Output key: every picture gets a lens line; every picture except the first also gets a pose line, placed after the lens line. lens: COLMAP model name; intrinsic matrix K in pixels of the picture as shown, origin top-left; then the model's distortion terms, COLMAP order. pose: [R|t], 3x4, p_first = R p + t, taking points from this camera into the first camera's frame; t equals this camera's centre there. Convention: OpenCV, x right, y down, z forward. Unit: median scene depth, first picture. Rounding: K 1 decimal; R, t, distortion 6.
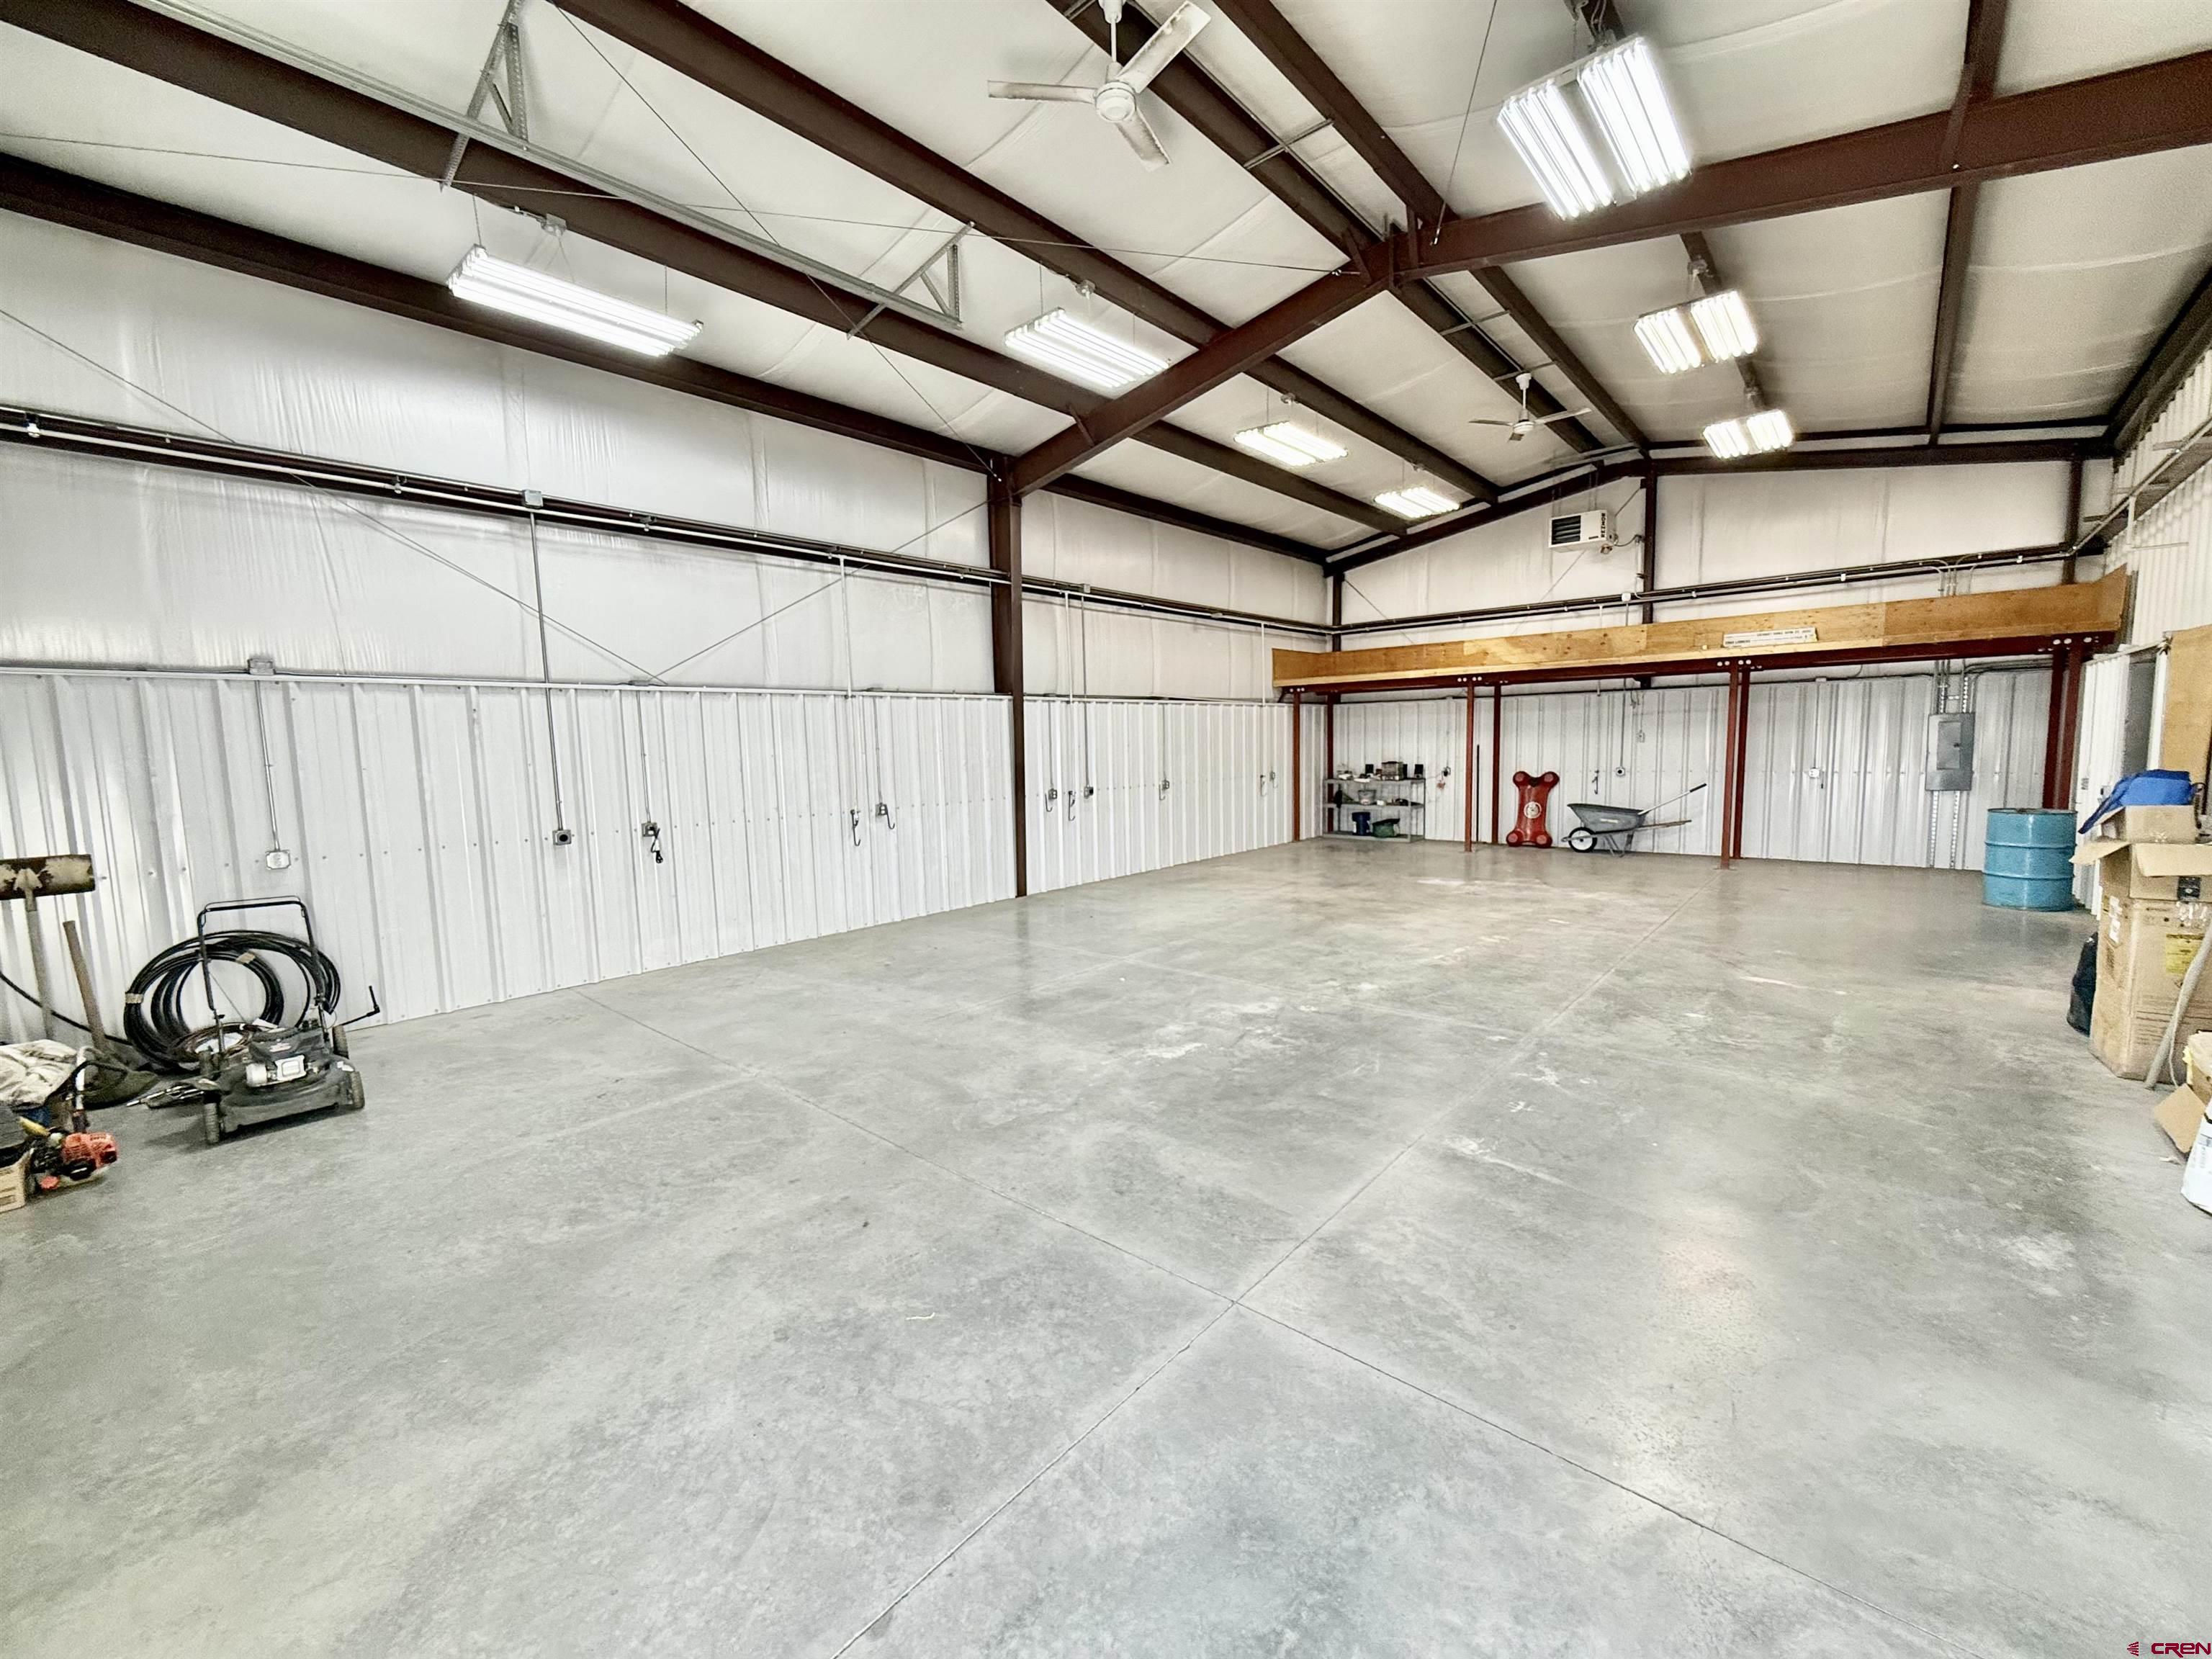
lens RADIAL K [[883.2, 0, 1114.3], [0, 883.2, 826.8], [0, 0, 1]] dist [-0.002407, 0.000029]
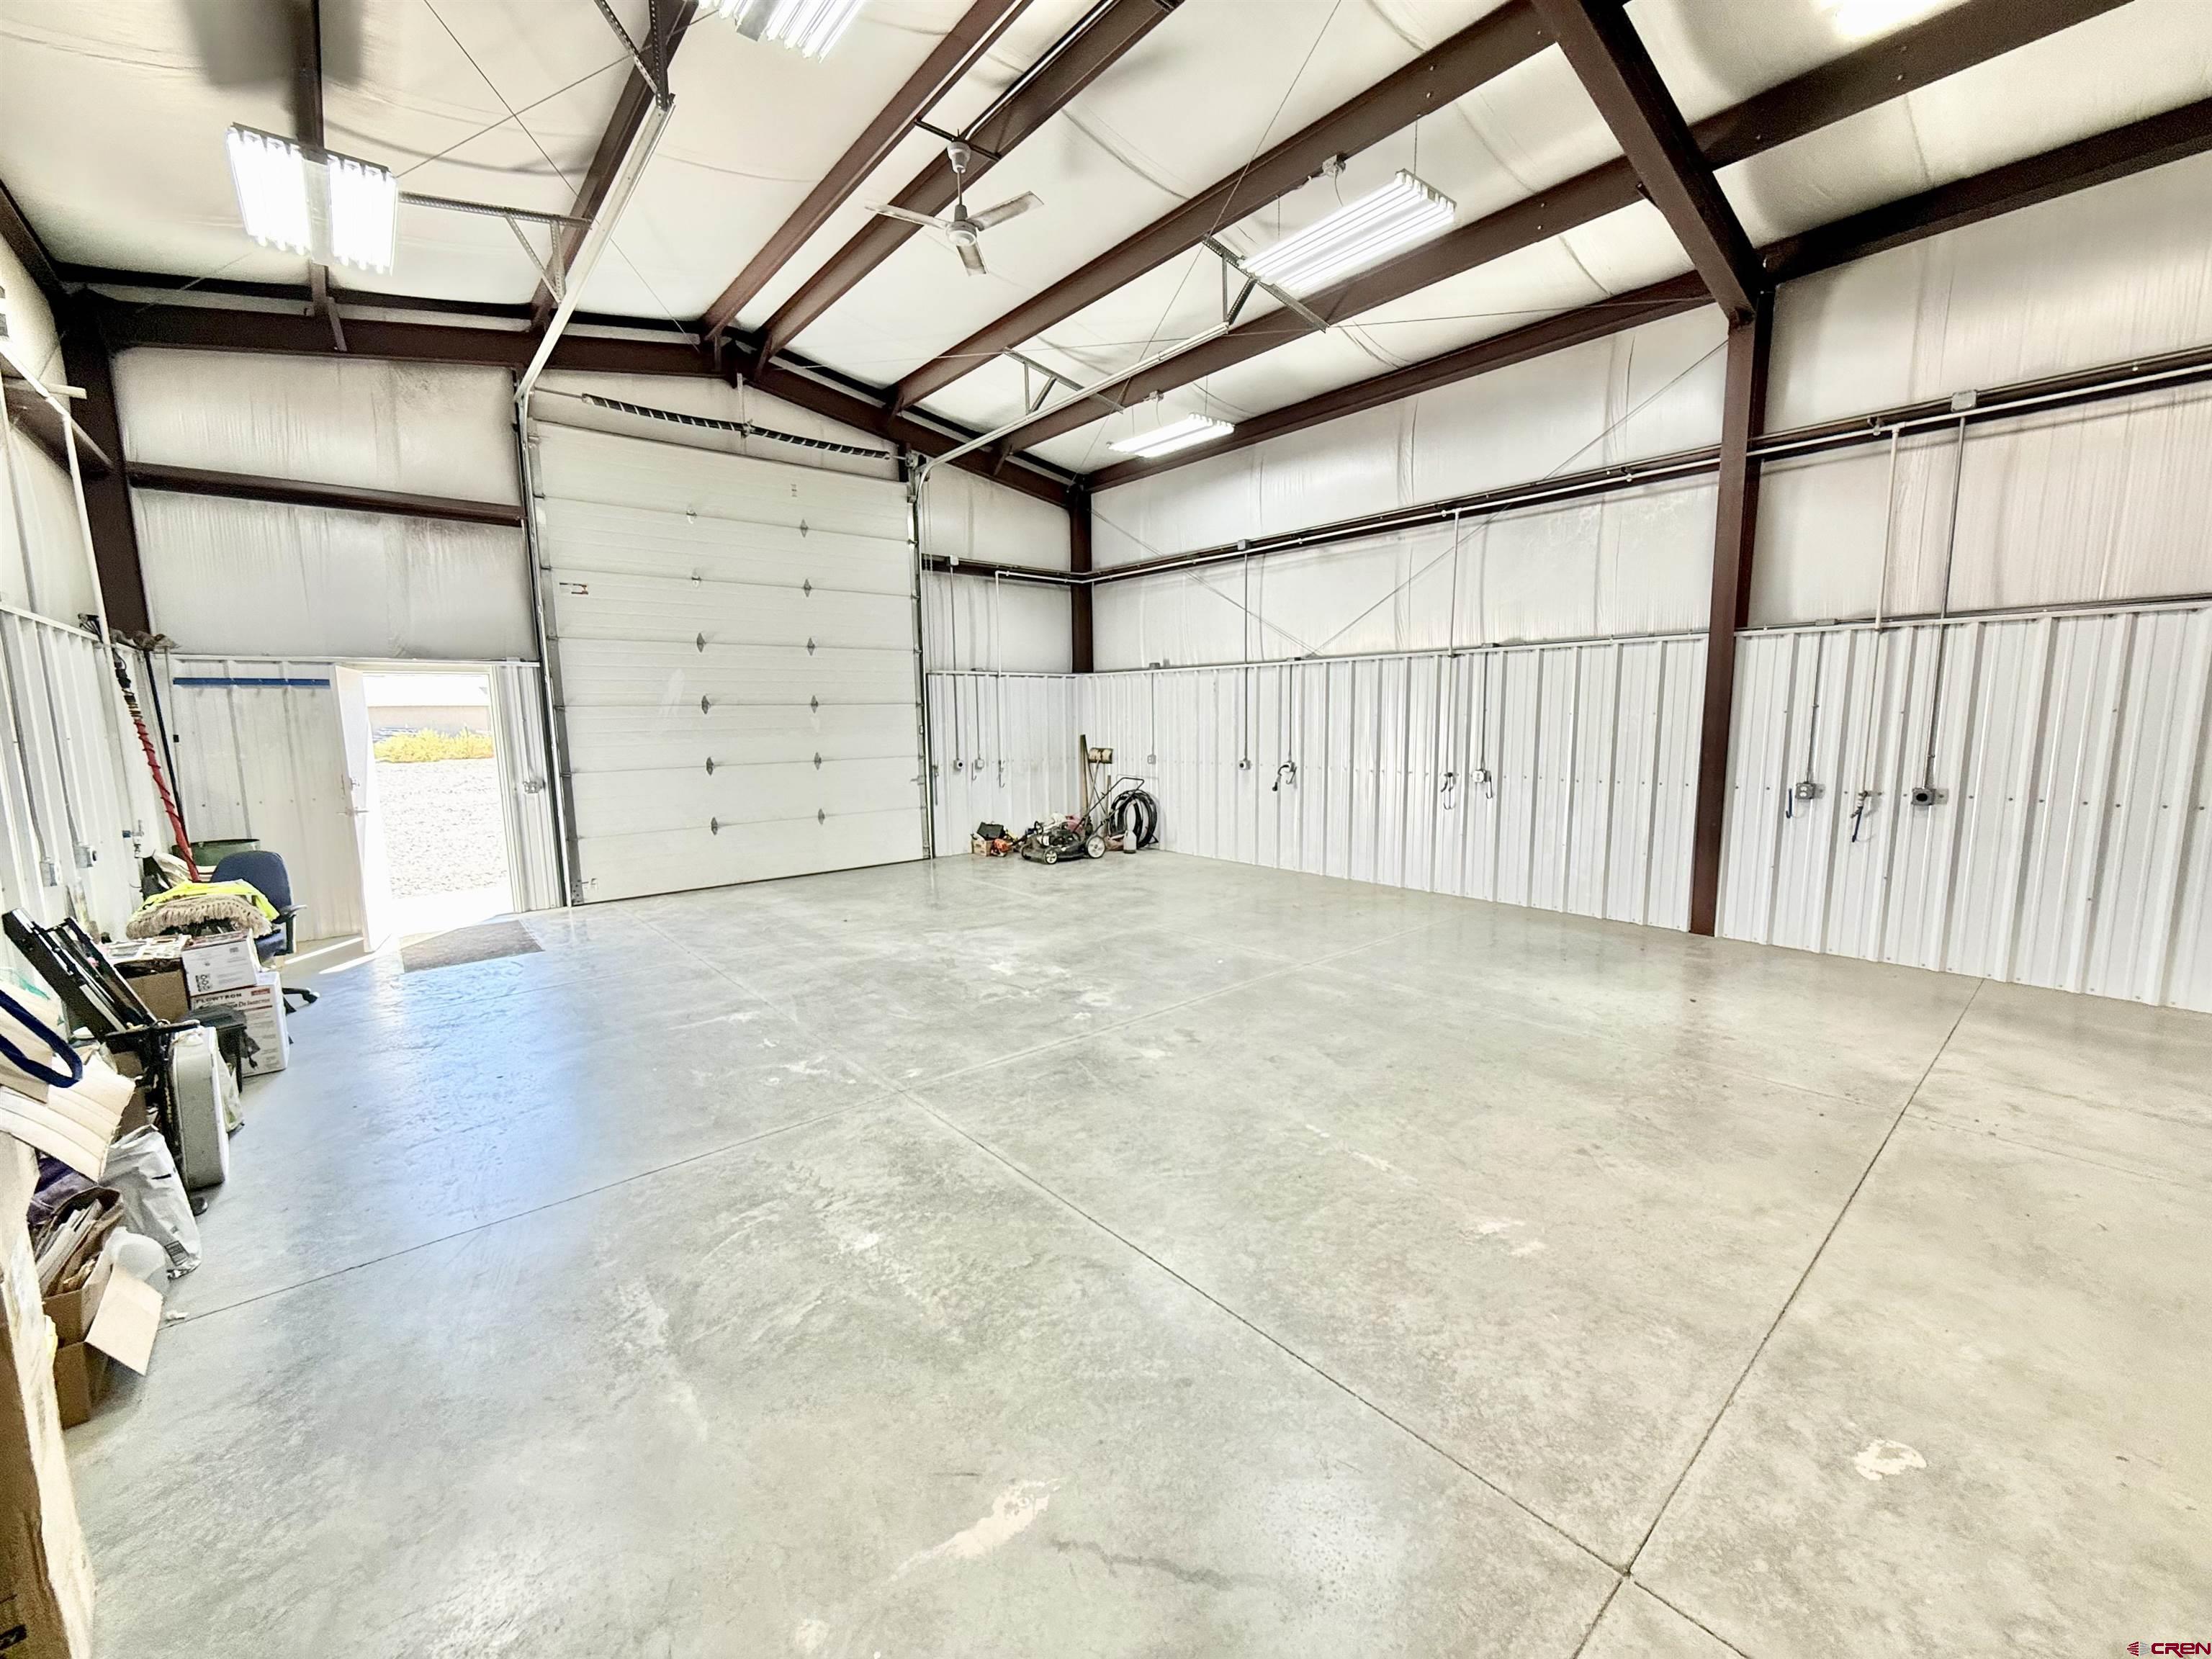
lens RADIAL K [[883.2, 0, 1116.3], [0, 883.2, 829.6], [0, 0, 1]] dist [-0.002407, 0.000029]
pose [[-0.136103, 0.159313, -0.977801, 1.137476], [-0.076516, 0.982347, 0.170705, -0.149652], [0.987735, 0.098051, -0.121510, 1.193392]]
